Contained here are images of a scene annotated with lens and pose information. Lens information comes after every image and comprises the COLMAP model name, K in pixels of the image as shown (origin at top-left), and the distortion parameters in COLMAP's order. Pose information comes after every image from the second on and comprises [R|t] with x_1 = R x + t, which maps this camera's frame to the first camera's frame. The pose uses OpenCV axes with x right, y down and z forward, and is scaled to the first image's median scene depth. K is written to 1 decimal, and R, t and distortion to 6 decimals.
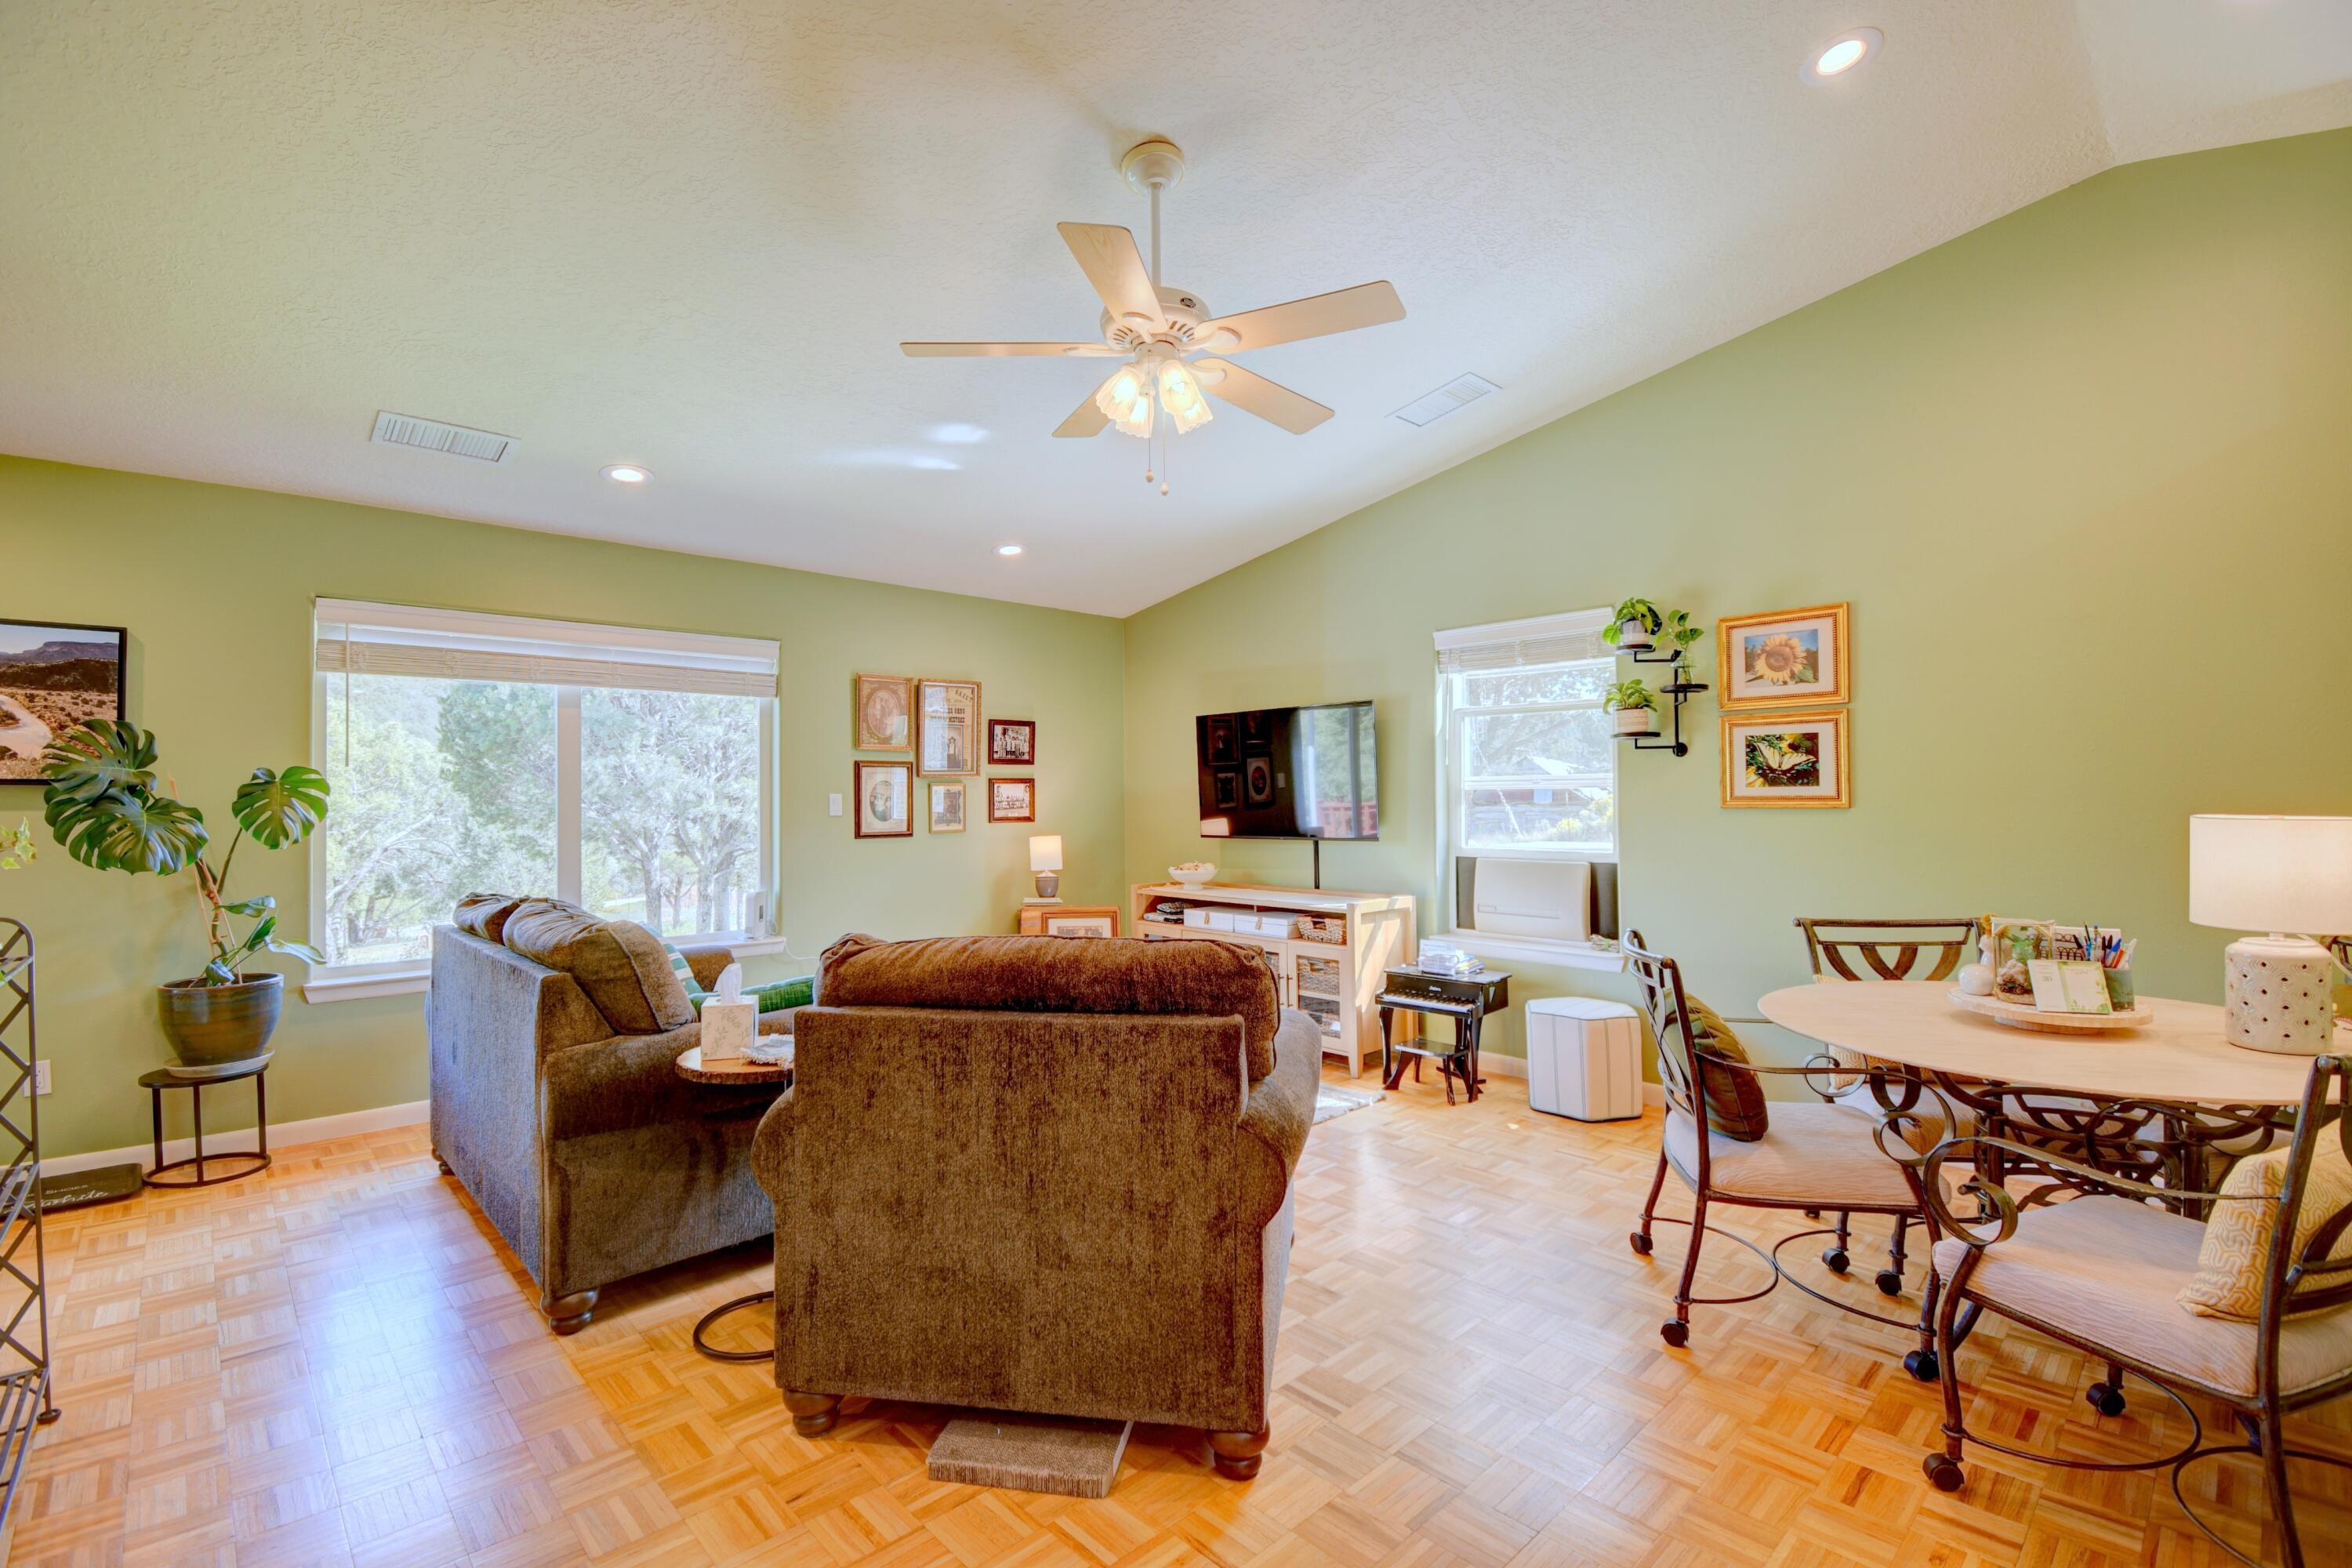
lens RADIAL K [[1052.9, 0, 1176.0], [0, 1052.9, 784.0], [0, 0, 1]] dist [0.015668, -0.024294]
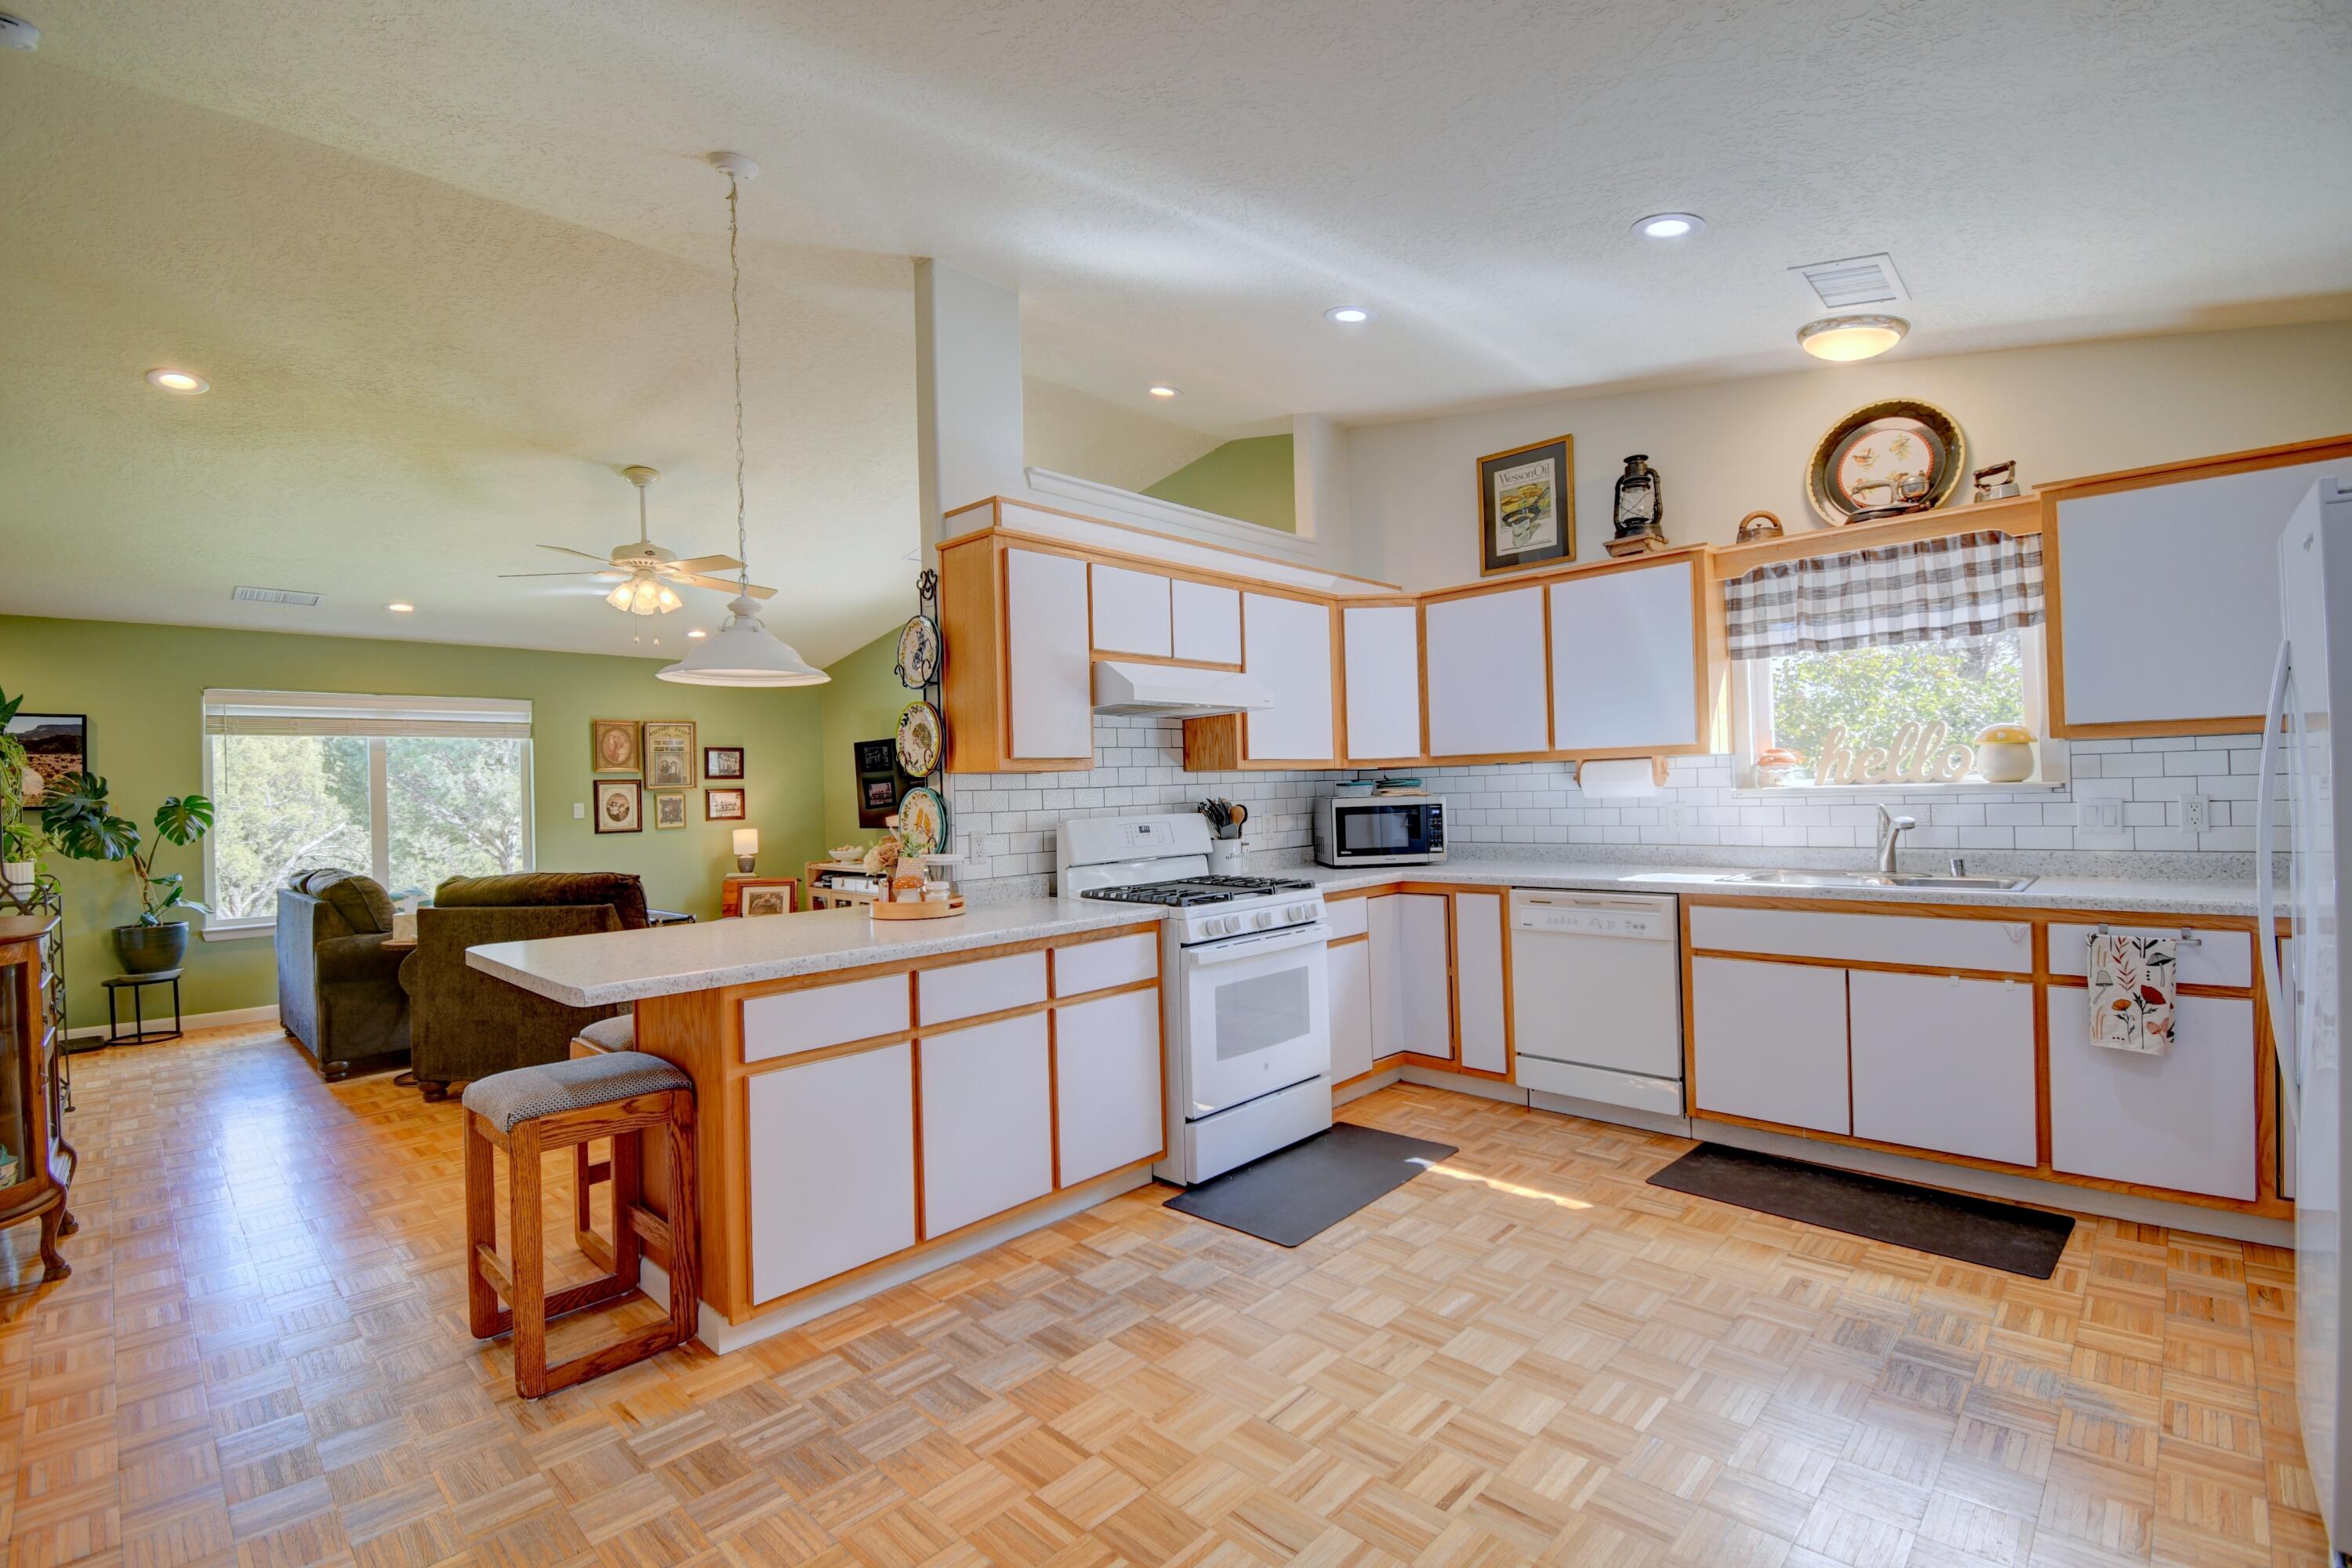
lens RADIAL K [[1052.9, 0, 1176.0], [0, 1052.9, 784.0], [0, 0, 1]] dist [0.015668, -0.024294]
pose [[0.998890, -0.019253, 0.042998, 0.616218], [0.018983, 0.999797, 0.006693, -0.016127], [-0.043118, -0.005870, 0.999053, -0.688606]]
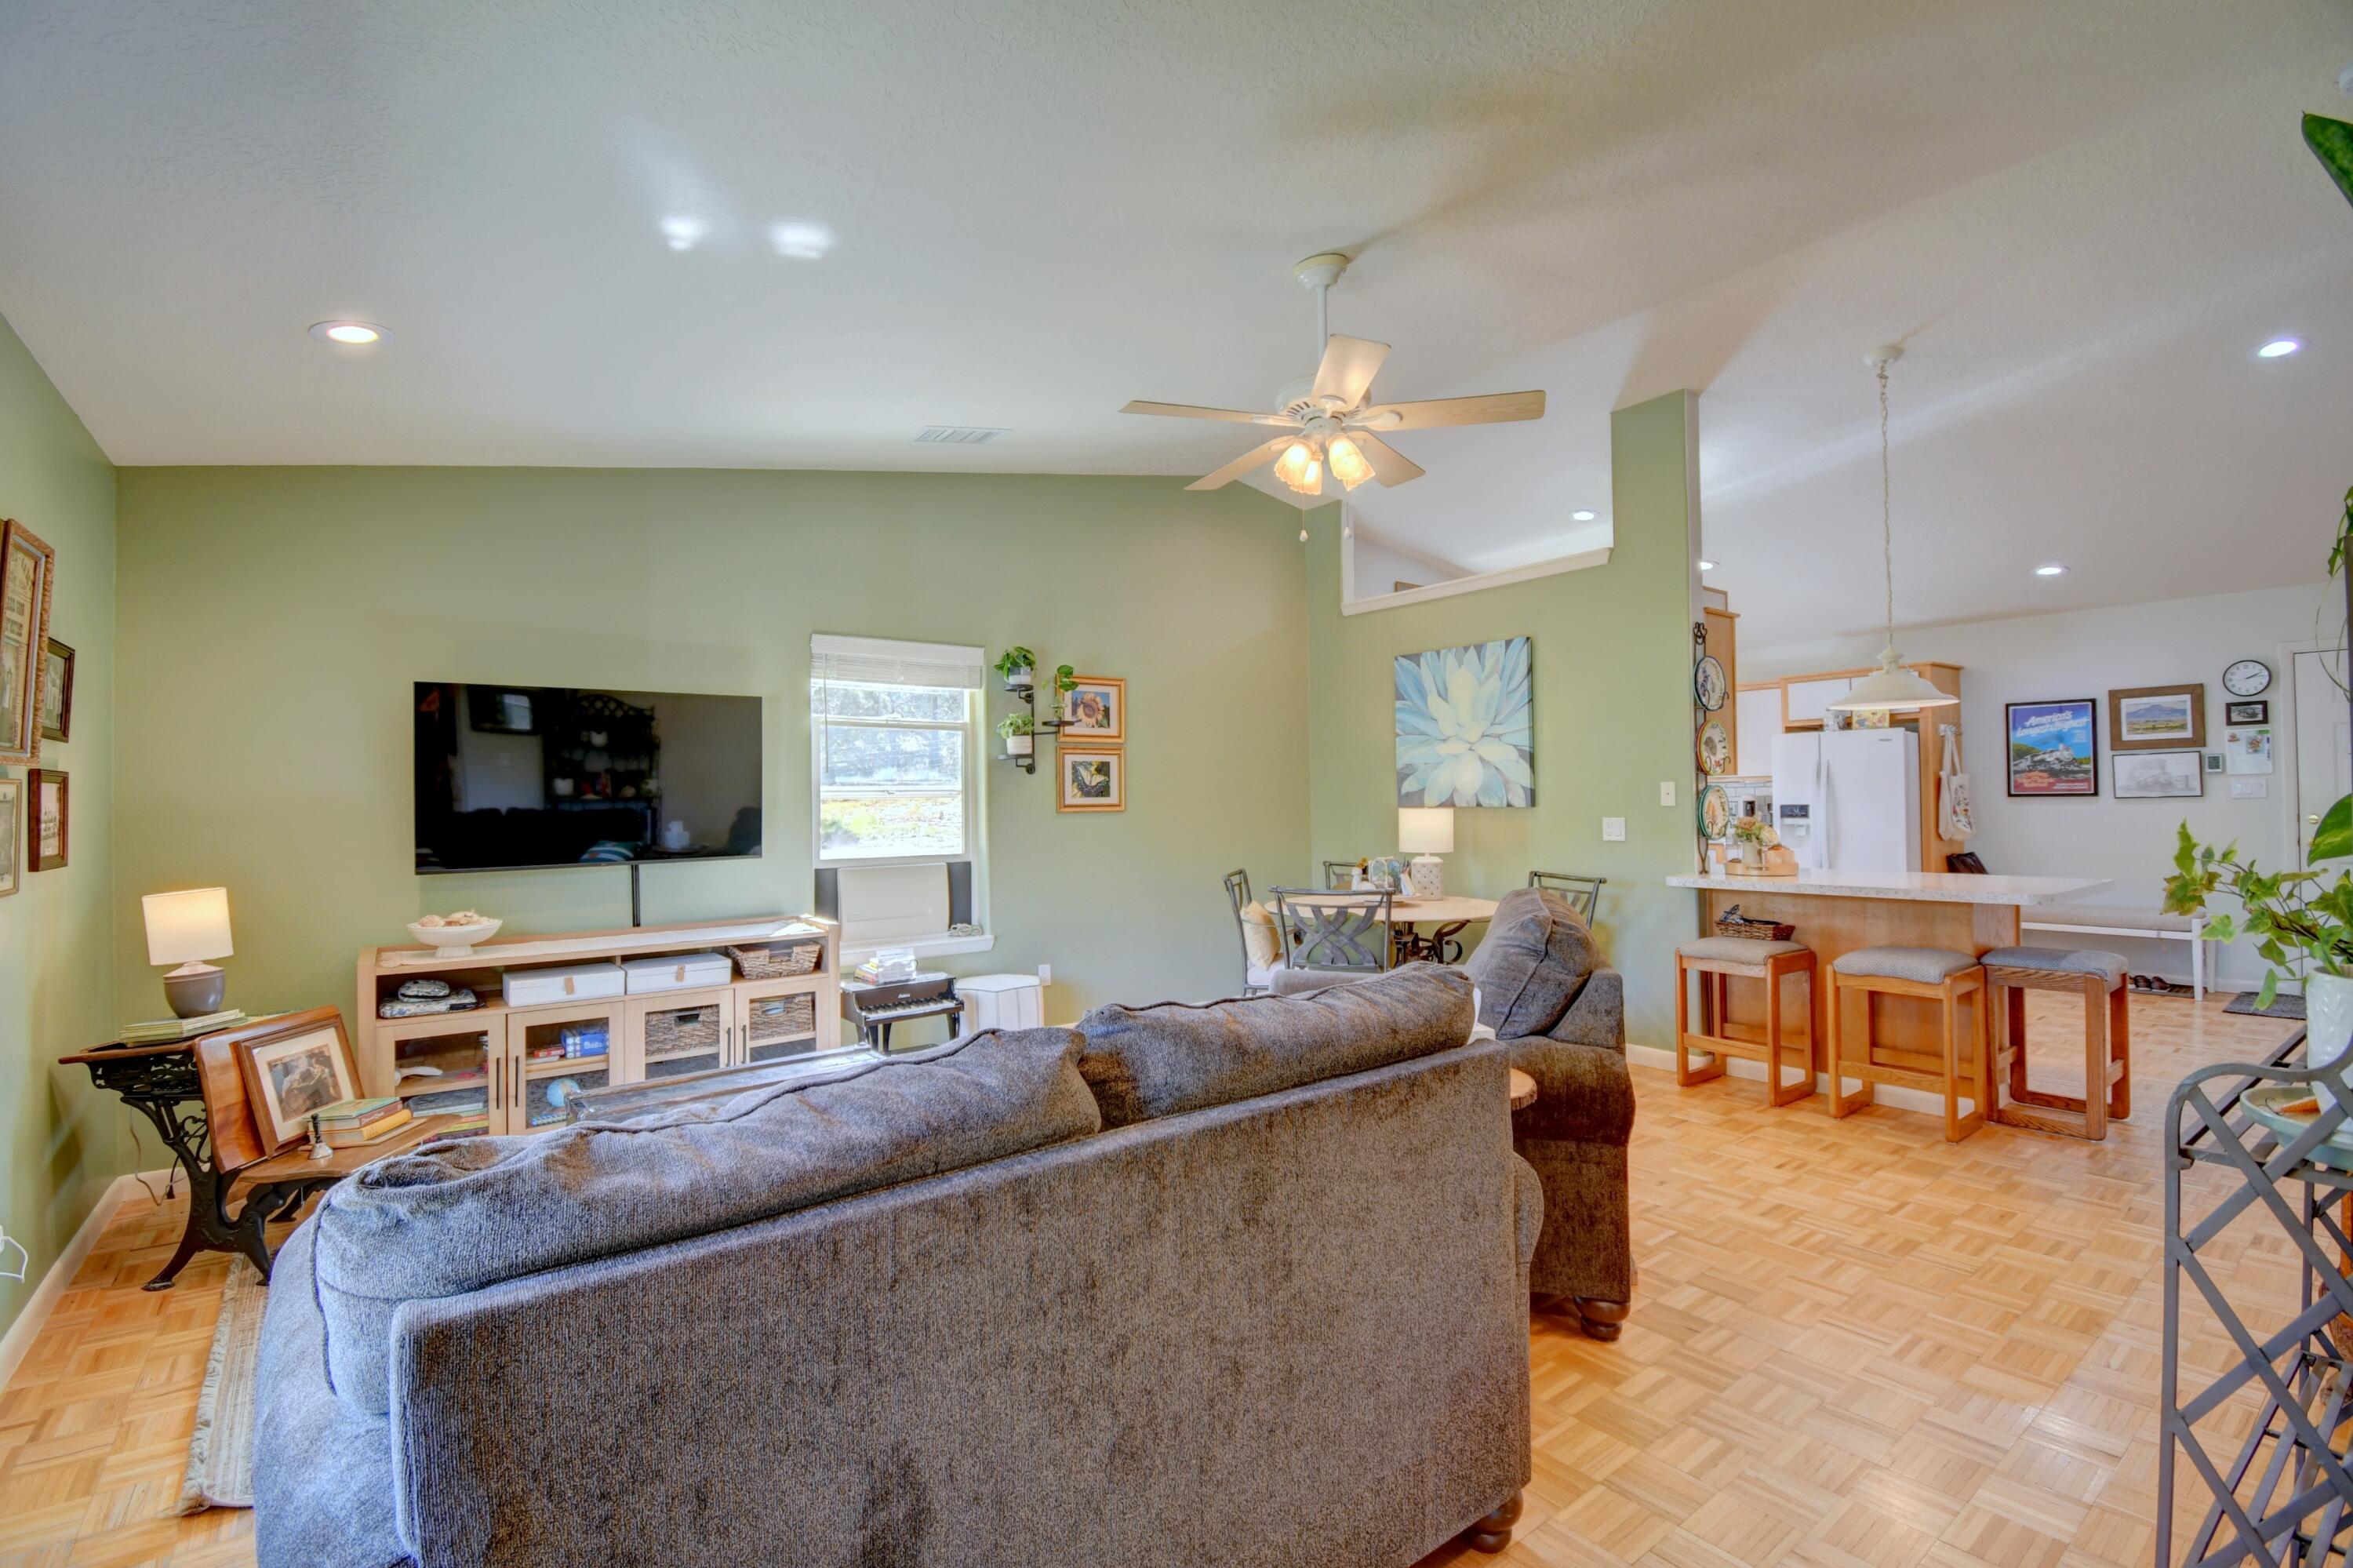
lens RADIAL K [[1053.4, 0, 1176.5], [0, 1053.4, 784.0], [0, 0, 1]] dist [0.015668, -0.024294]
pose [[0.100886, 0.019022, 0.994716, -0.884989], [-0.001188, 0.999819, -0.018999, 0.011946], [-0.994897, 0.000735, 0.100890, 0.763525]]
